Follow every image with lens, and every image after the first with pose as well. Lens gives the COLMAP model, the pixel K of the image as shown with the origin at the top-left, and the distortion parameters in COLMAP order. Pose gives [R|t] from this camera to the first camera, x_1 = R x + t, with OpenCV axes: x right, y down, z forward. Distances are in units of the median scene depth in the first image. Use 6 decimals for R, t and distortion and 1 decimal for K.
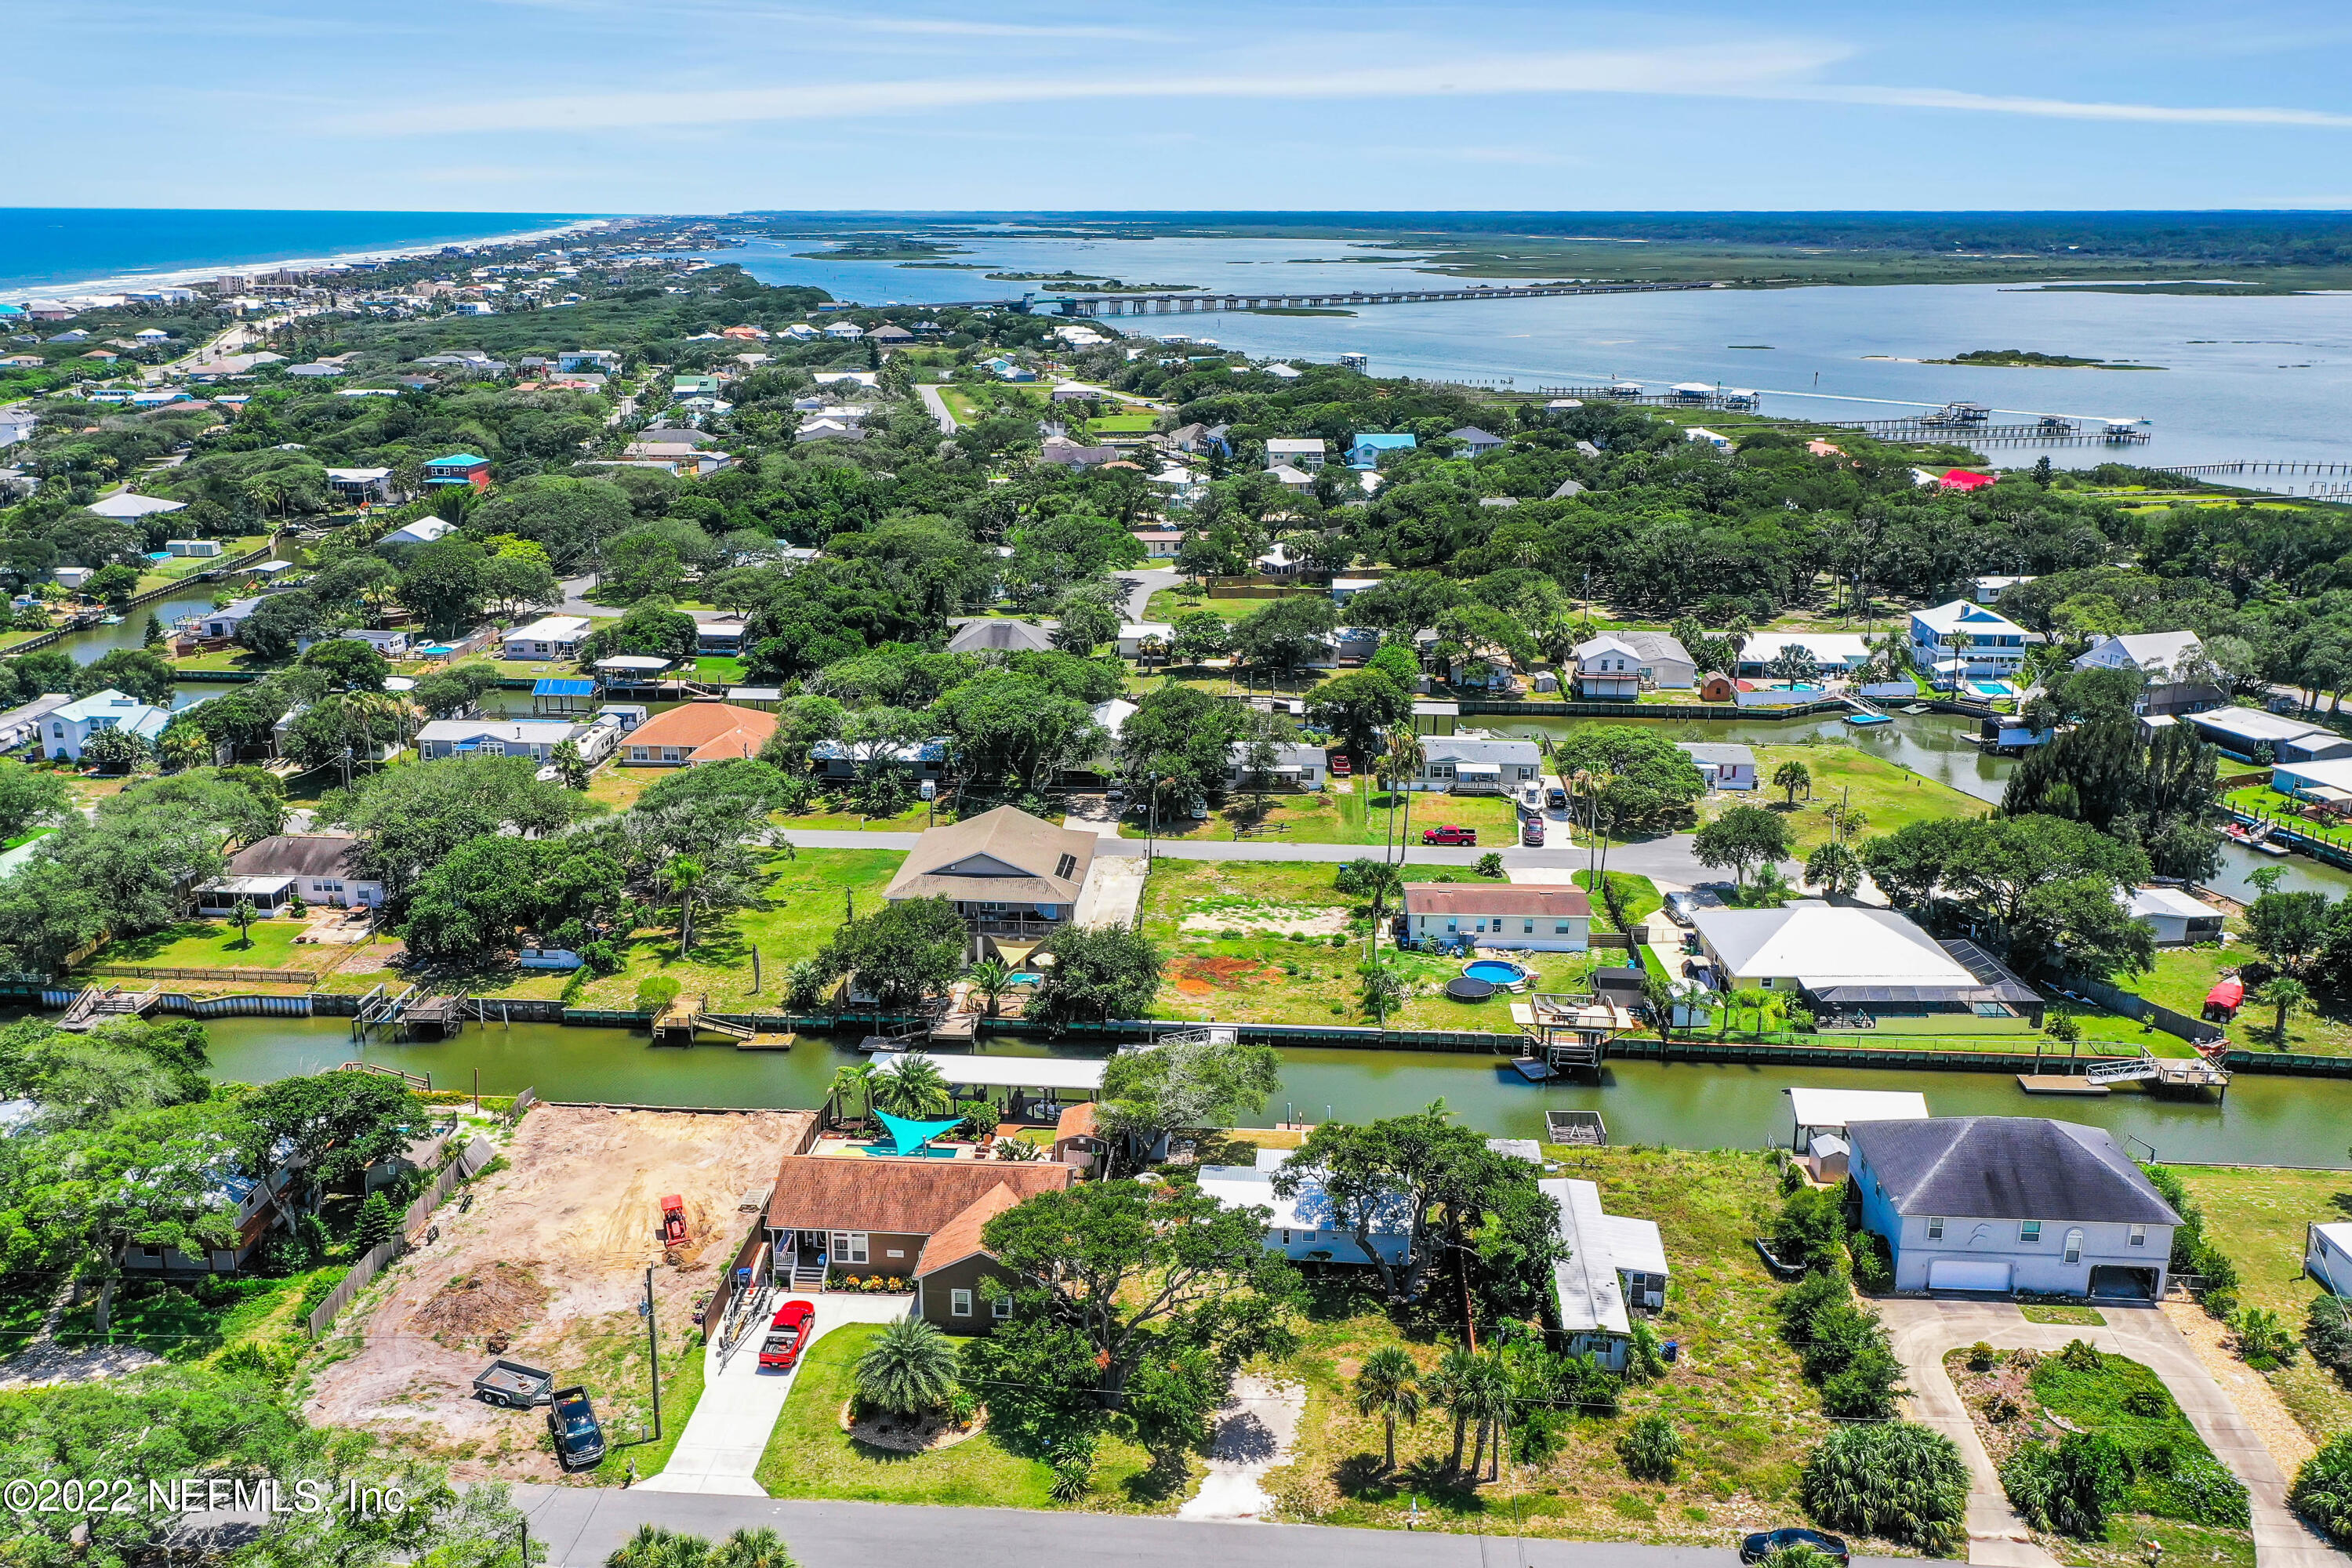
lens RADIAL K [[1960.0, 0, 1183.7], [0, 1960.0, 786.5], [0, 0, 1]] dist [0.017137, 0.016250]
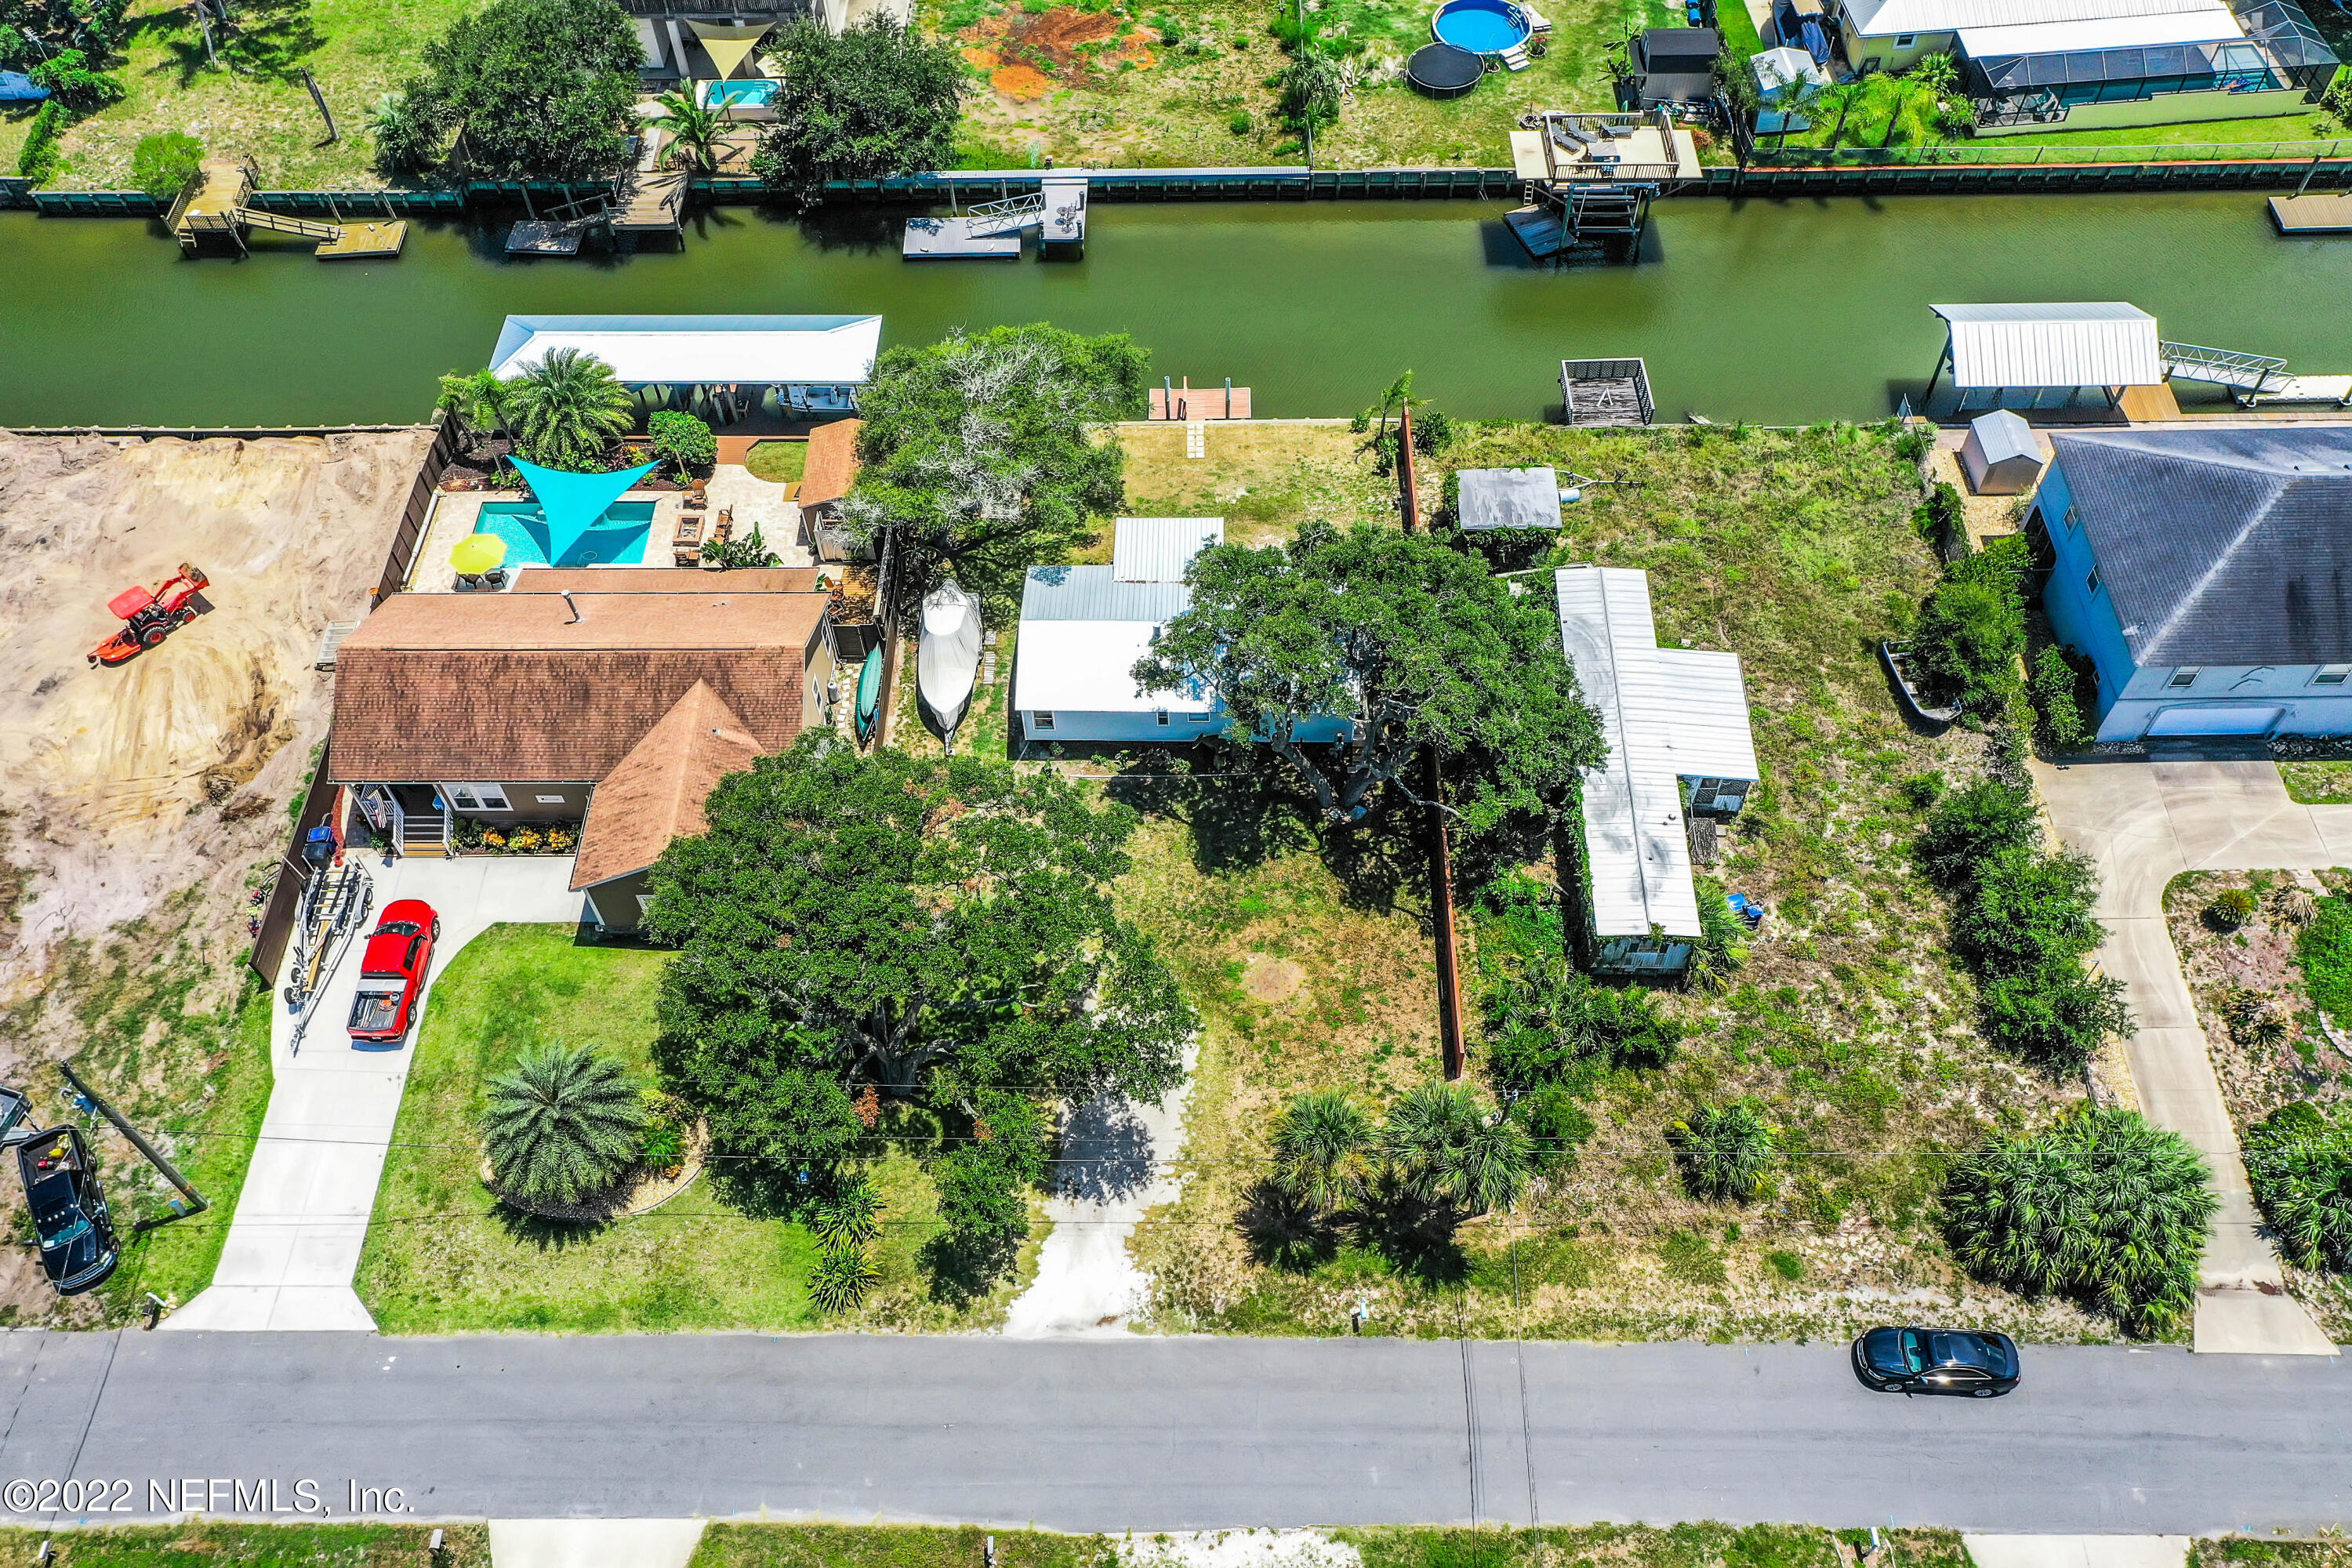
lens RADIAL K [[1857.1, 0, 1181.4], [0, 1857.1, 778.5], [0, 0, 1]] dist [0.021253, 0.005222]
pose [[0.997883, -0.063434, 0.014350, 0.048356], [0.041211, 0.787427, 0.615028, -0.127966], [-0.050313, -0.613135, 0.788374, 0.509104]]
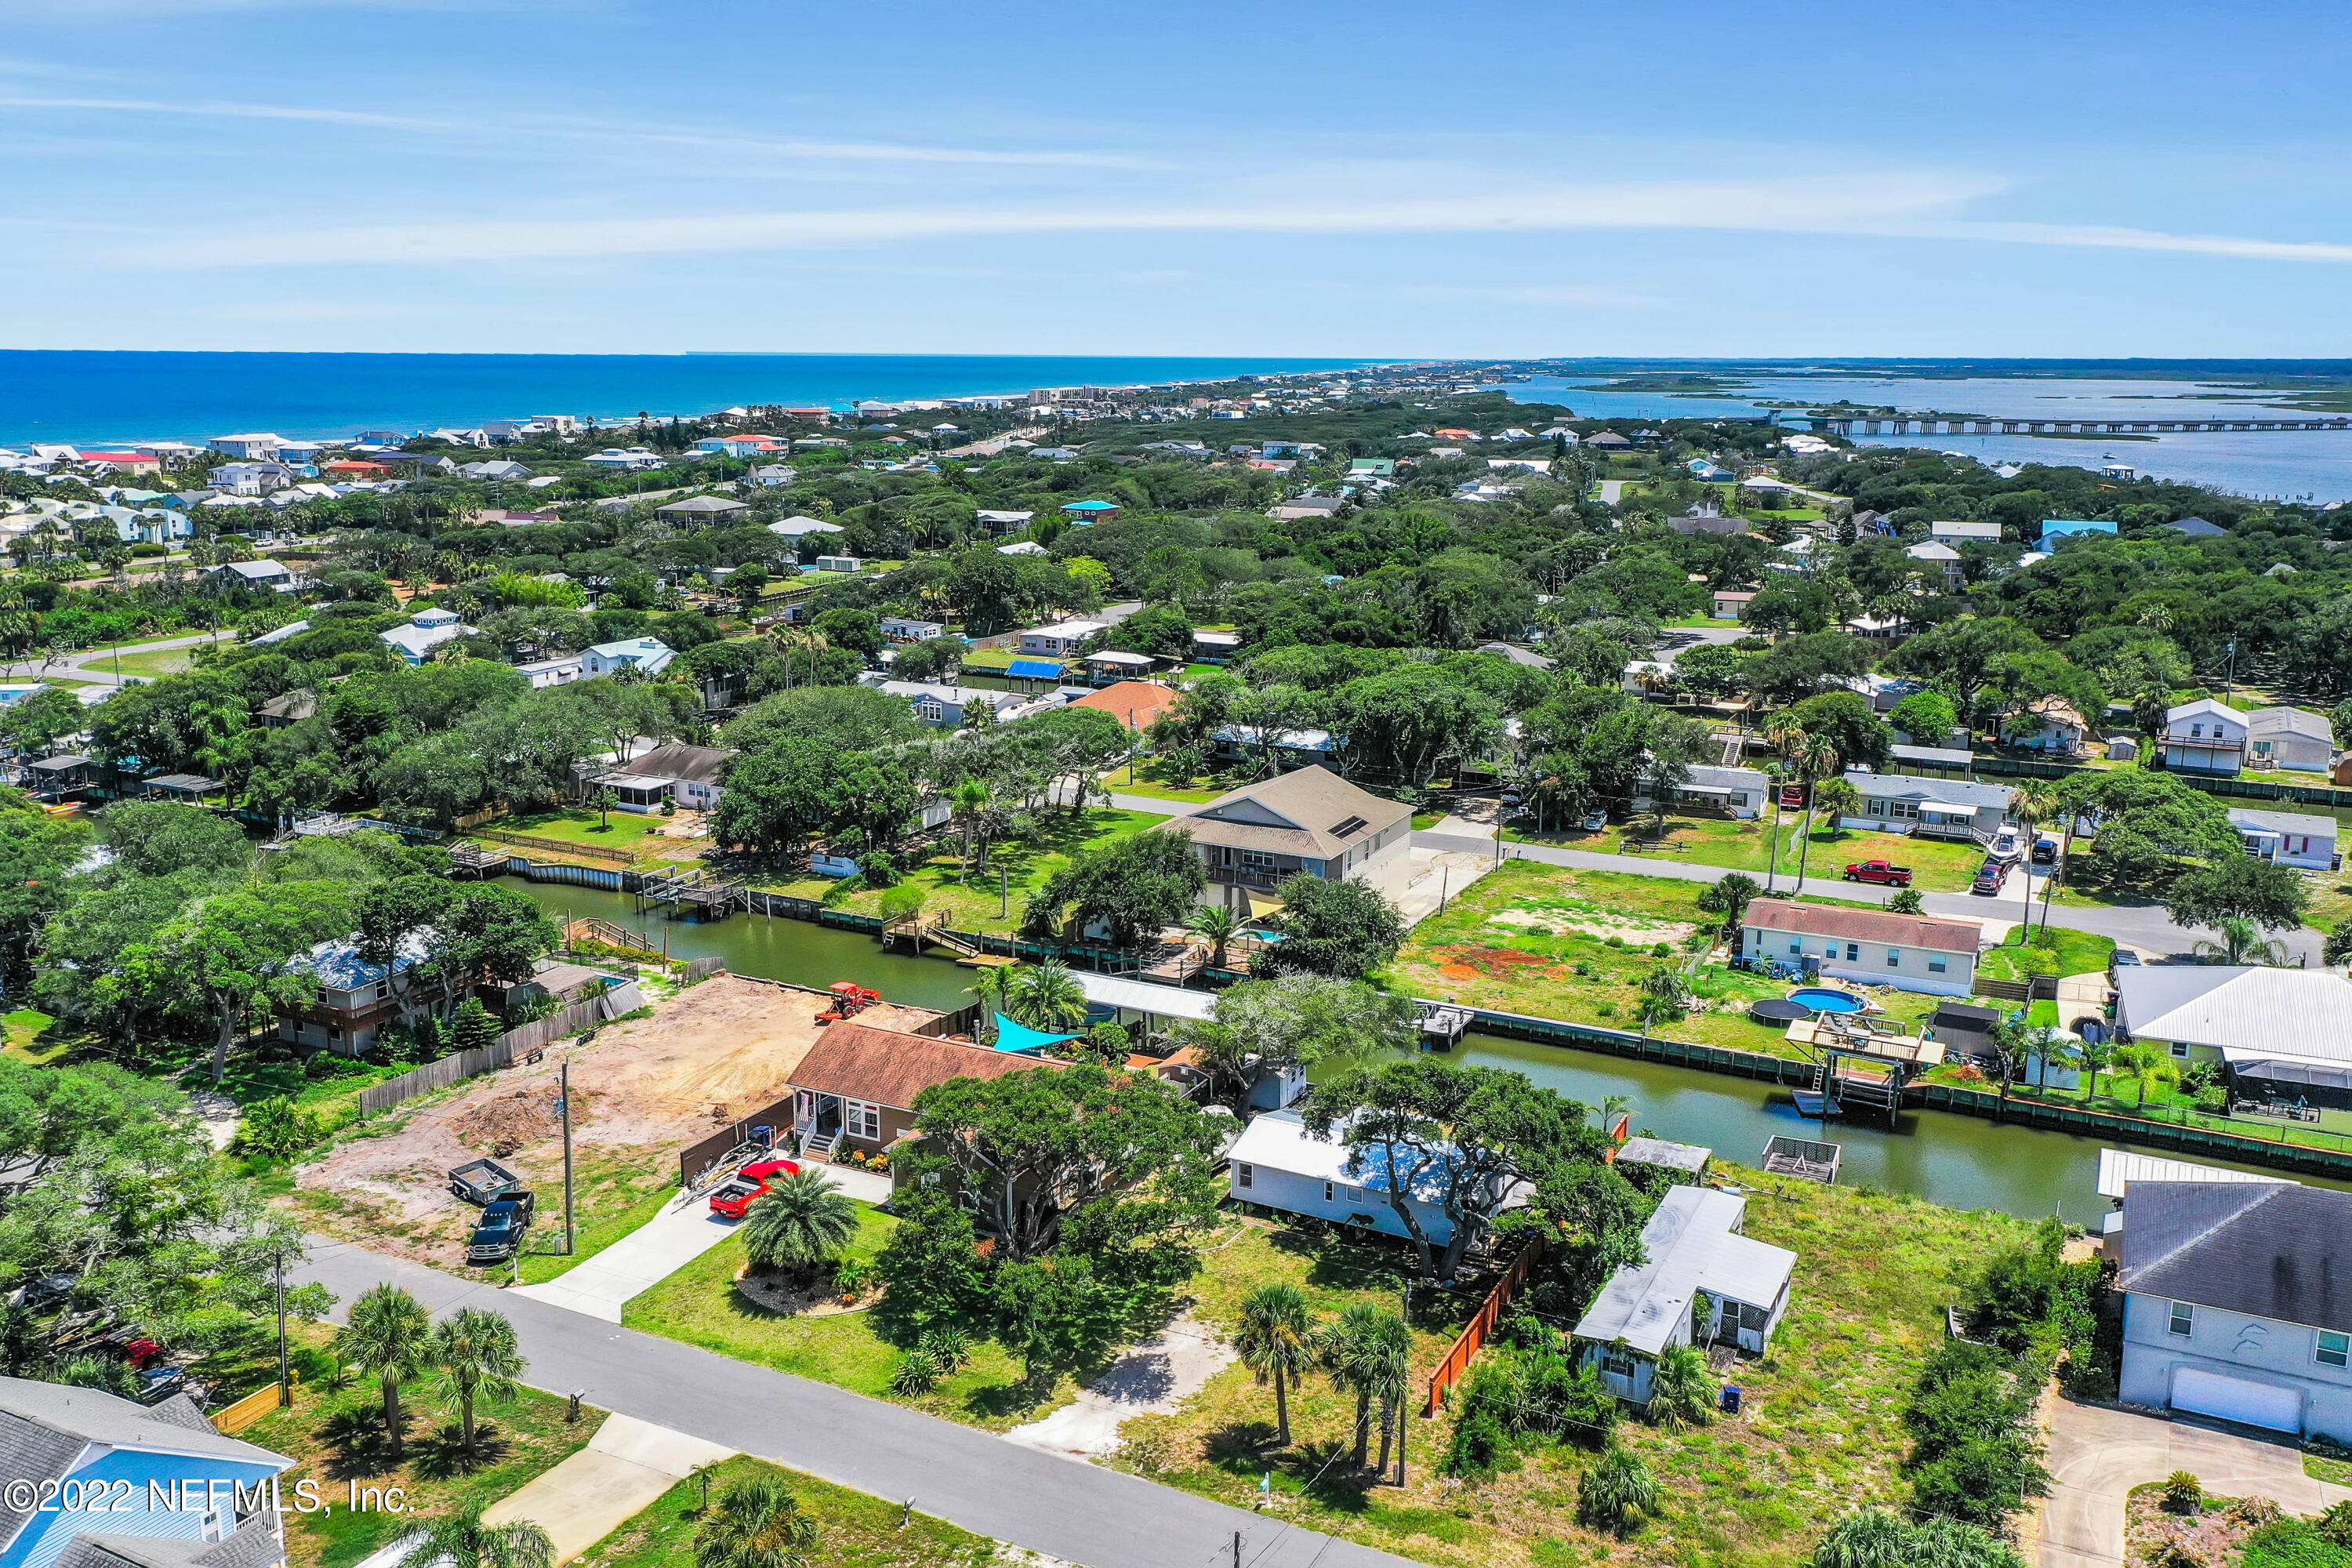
lens RADIAL K [[1970.4, 0, 1183.2], [0, 1970.4, 778.3], [0, 0, 1]] dist [0.017330, 0.004671]
pose [[0.922368, 0.084296, -0.377003, 0.296096], [-0.113214, 0.992038, -0.055170, 0.108836], [0.369351, 0.093569, 0.924567, 0.186984]]
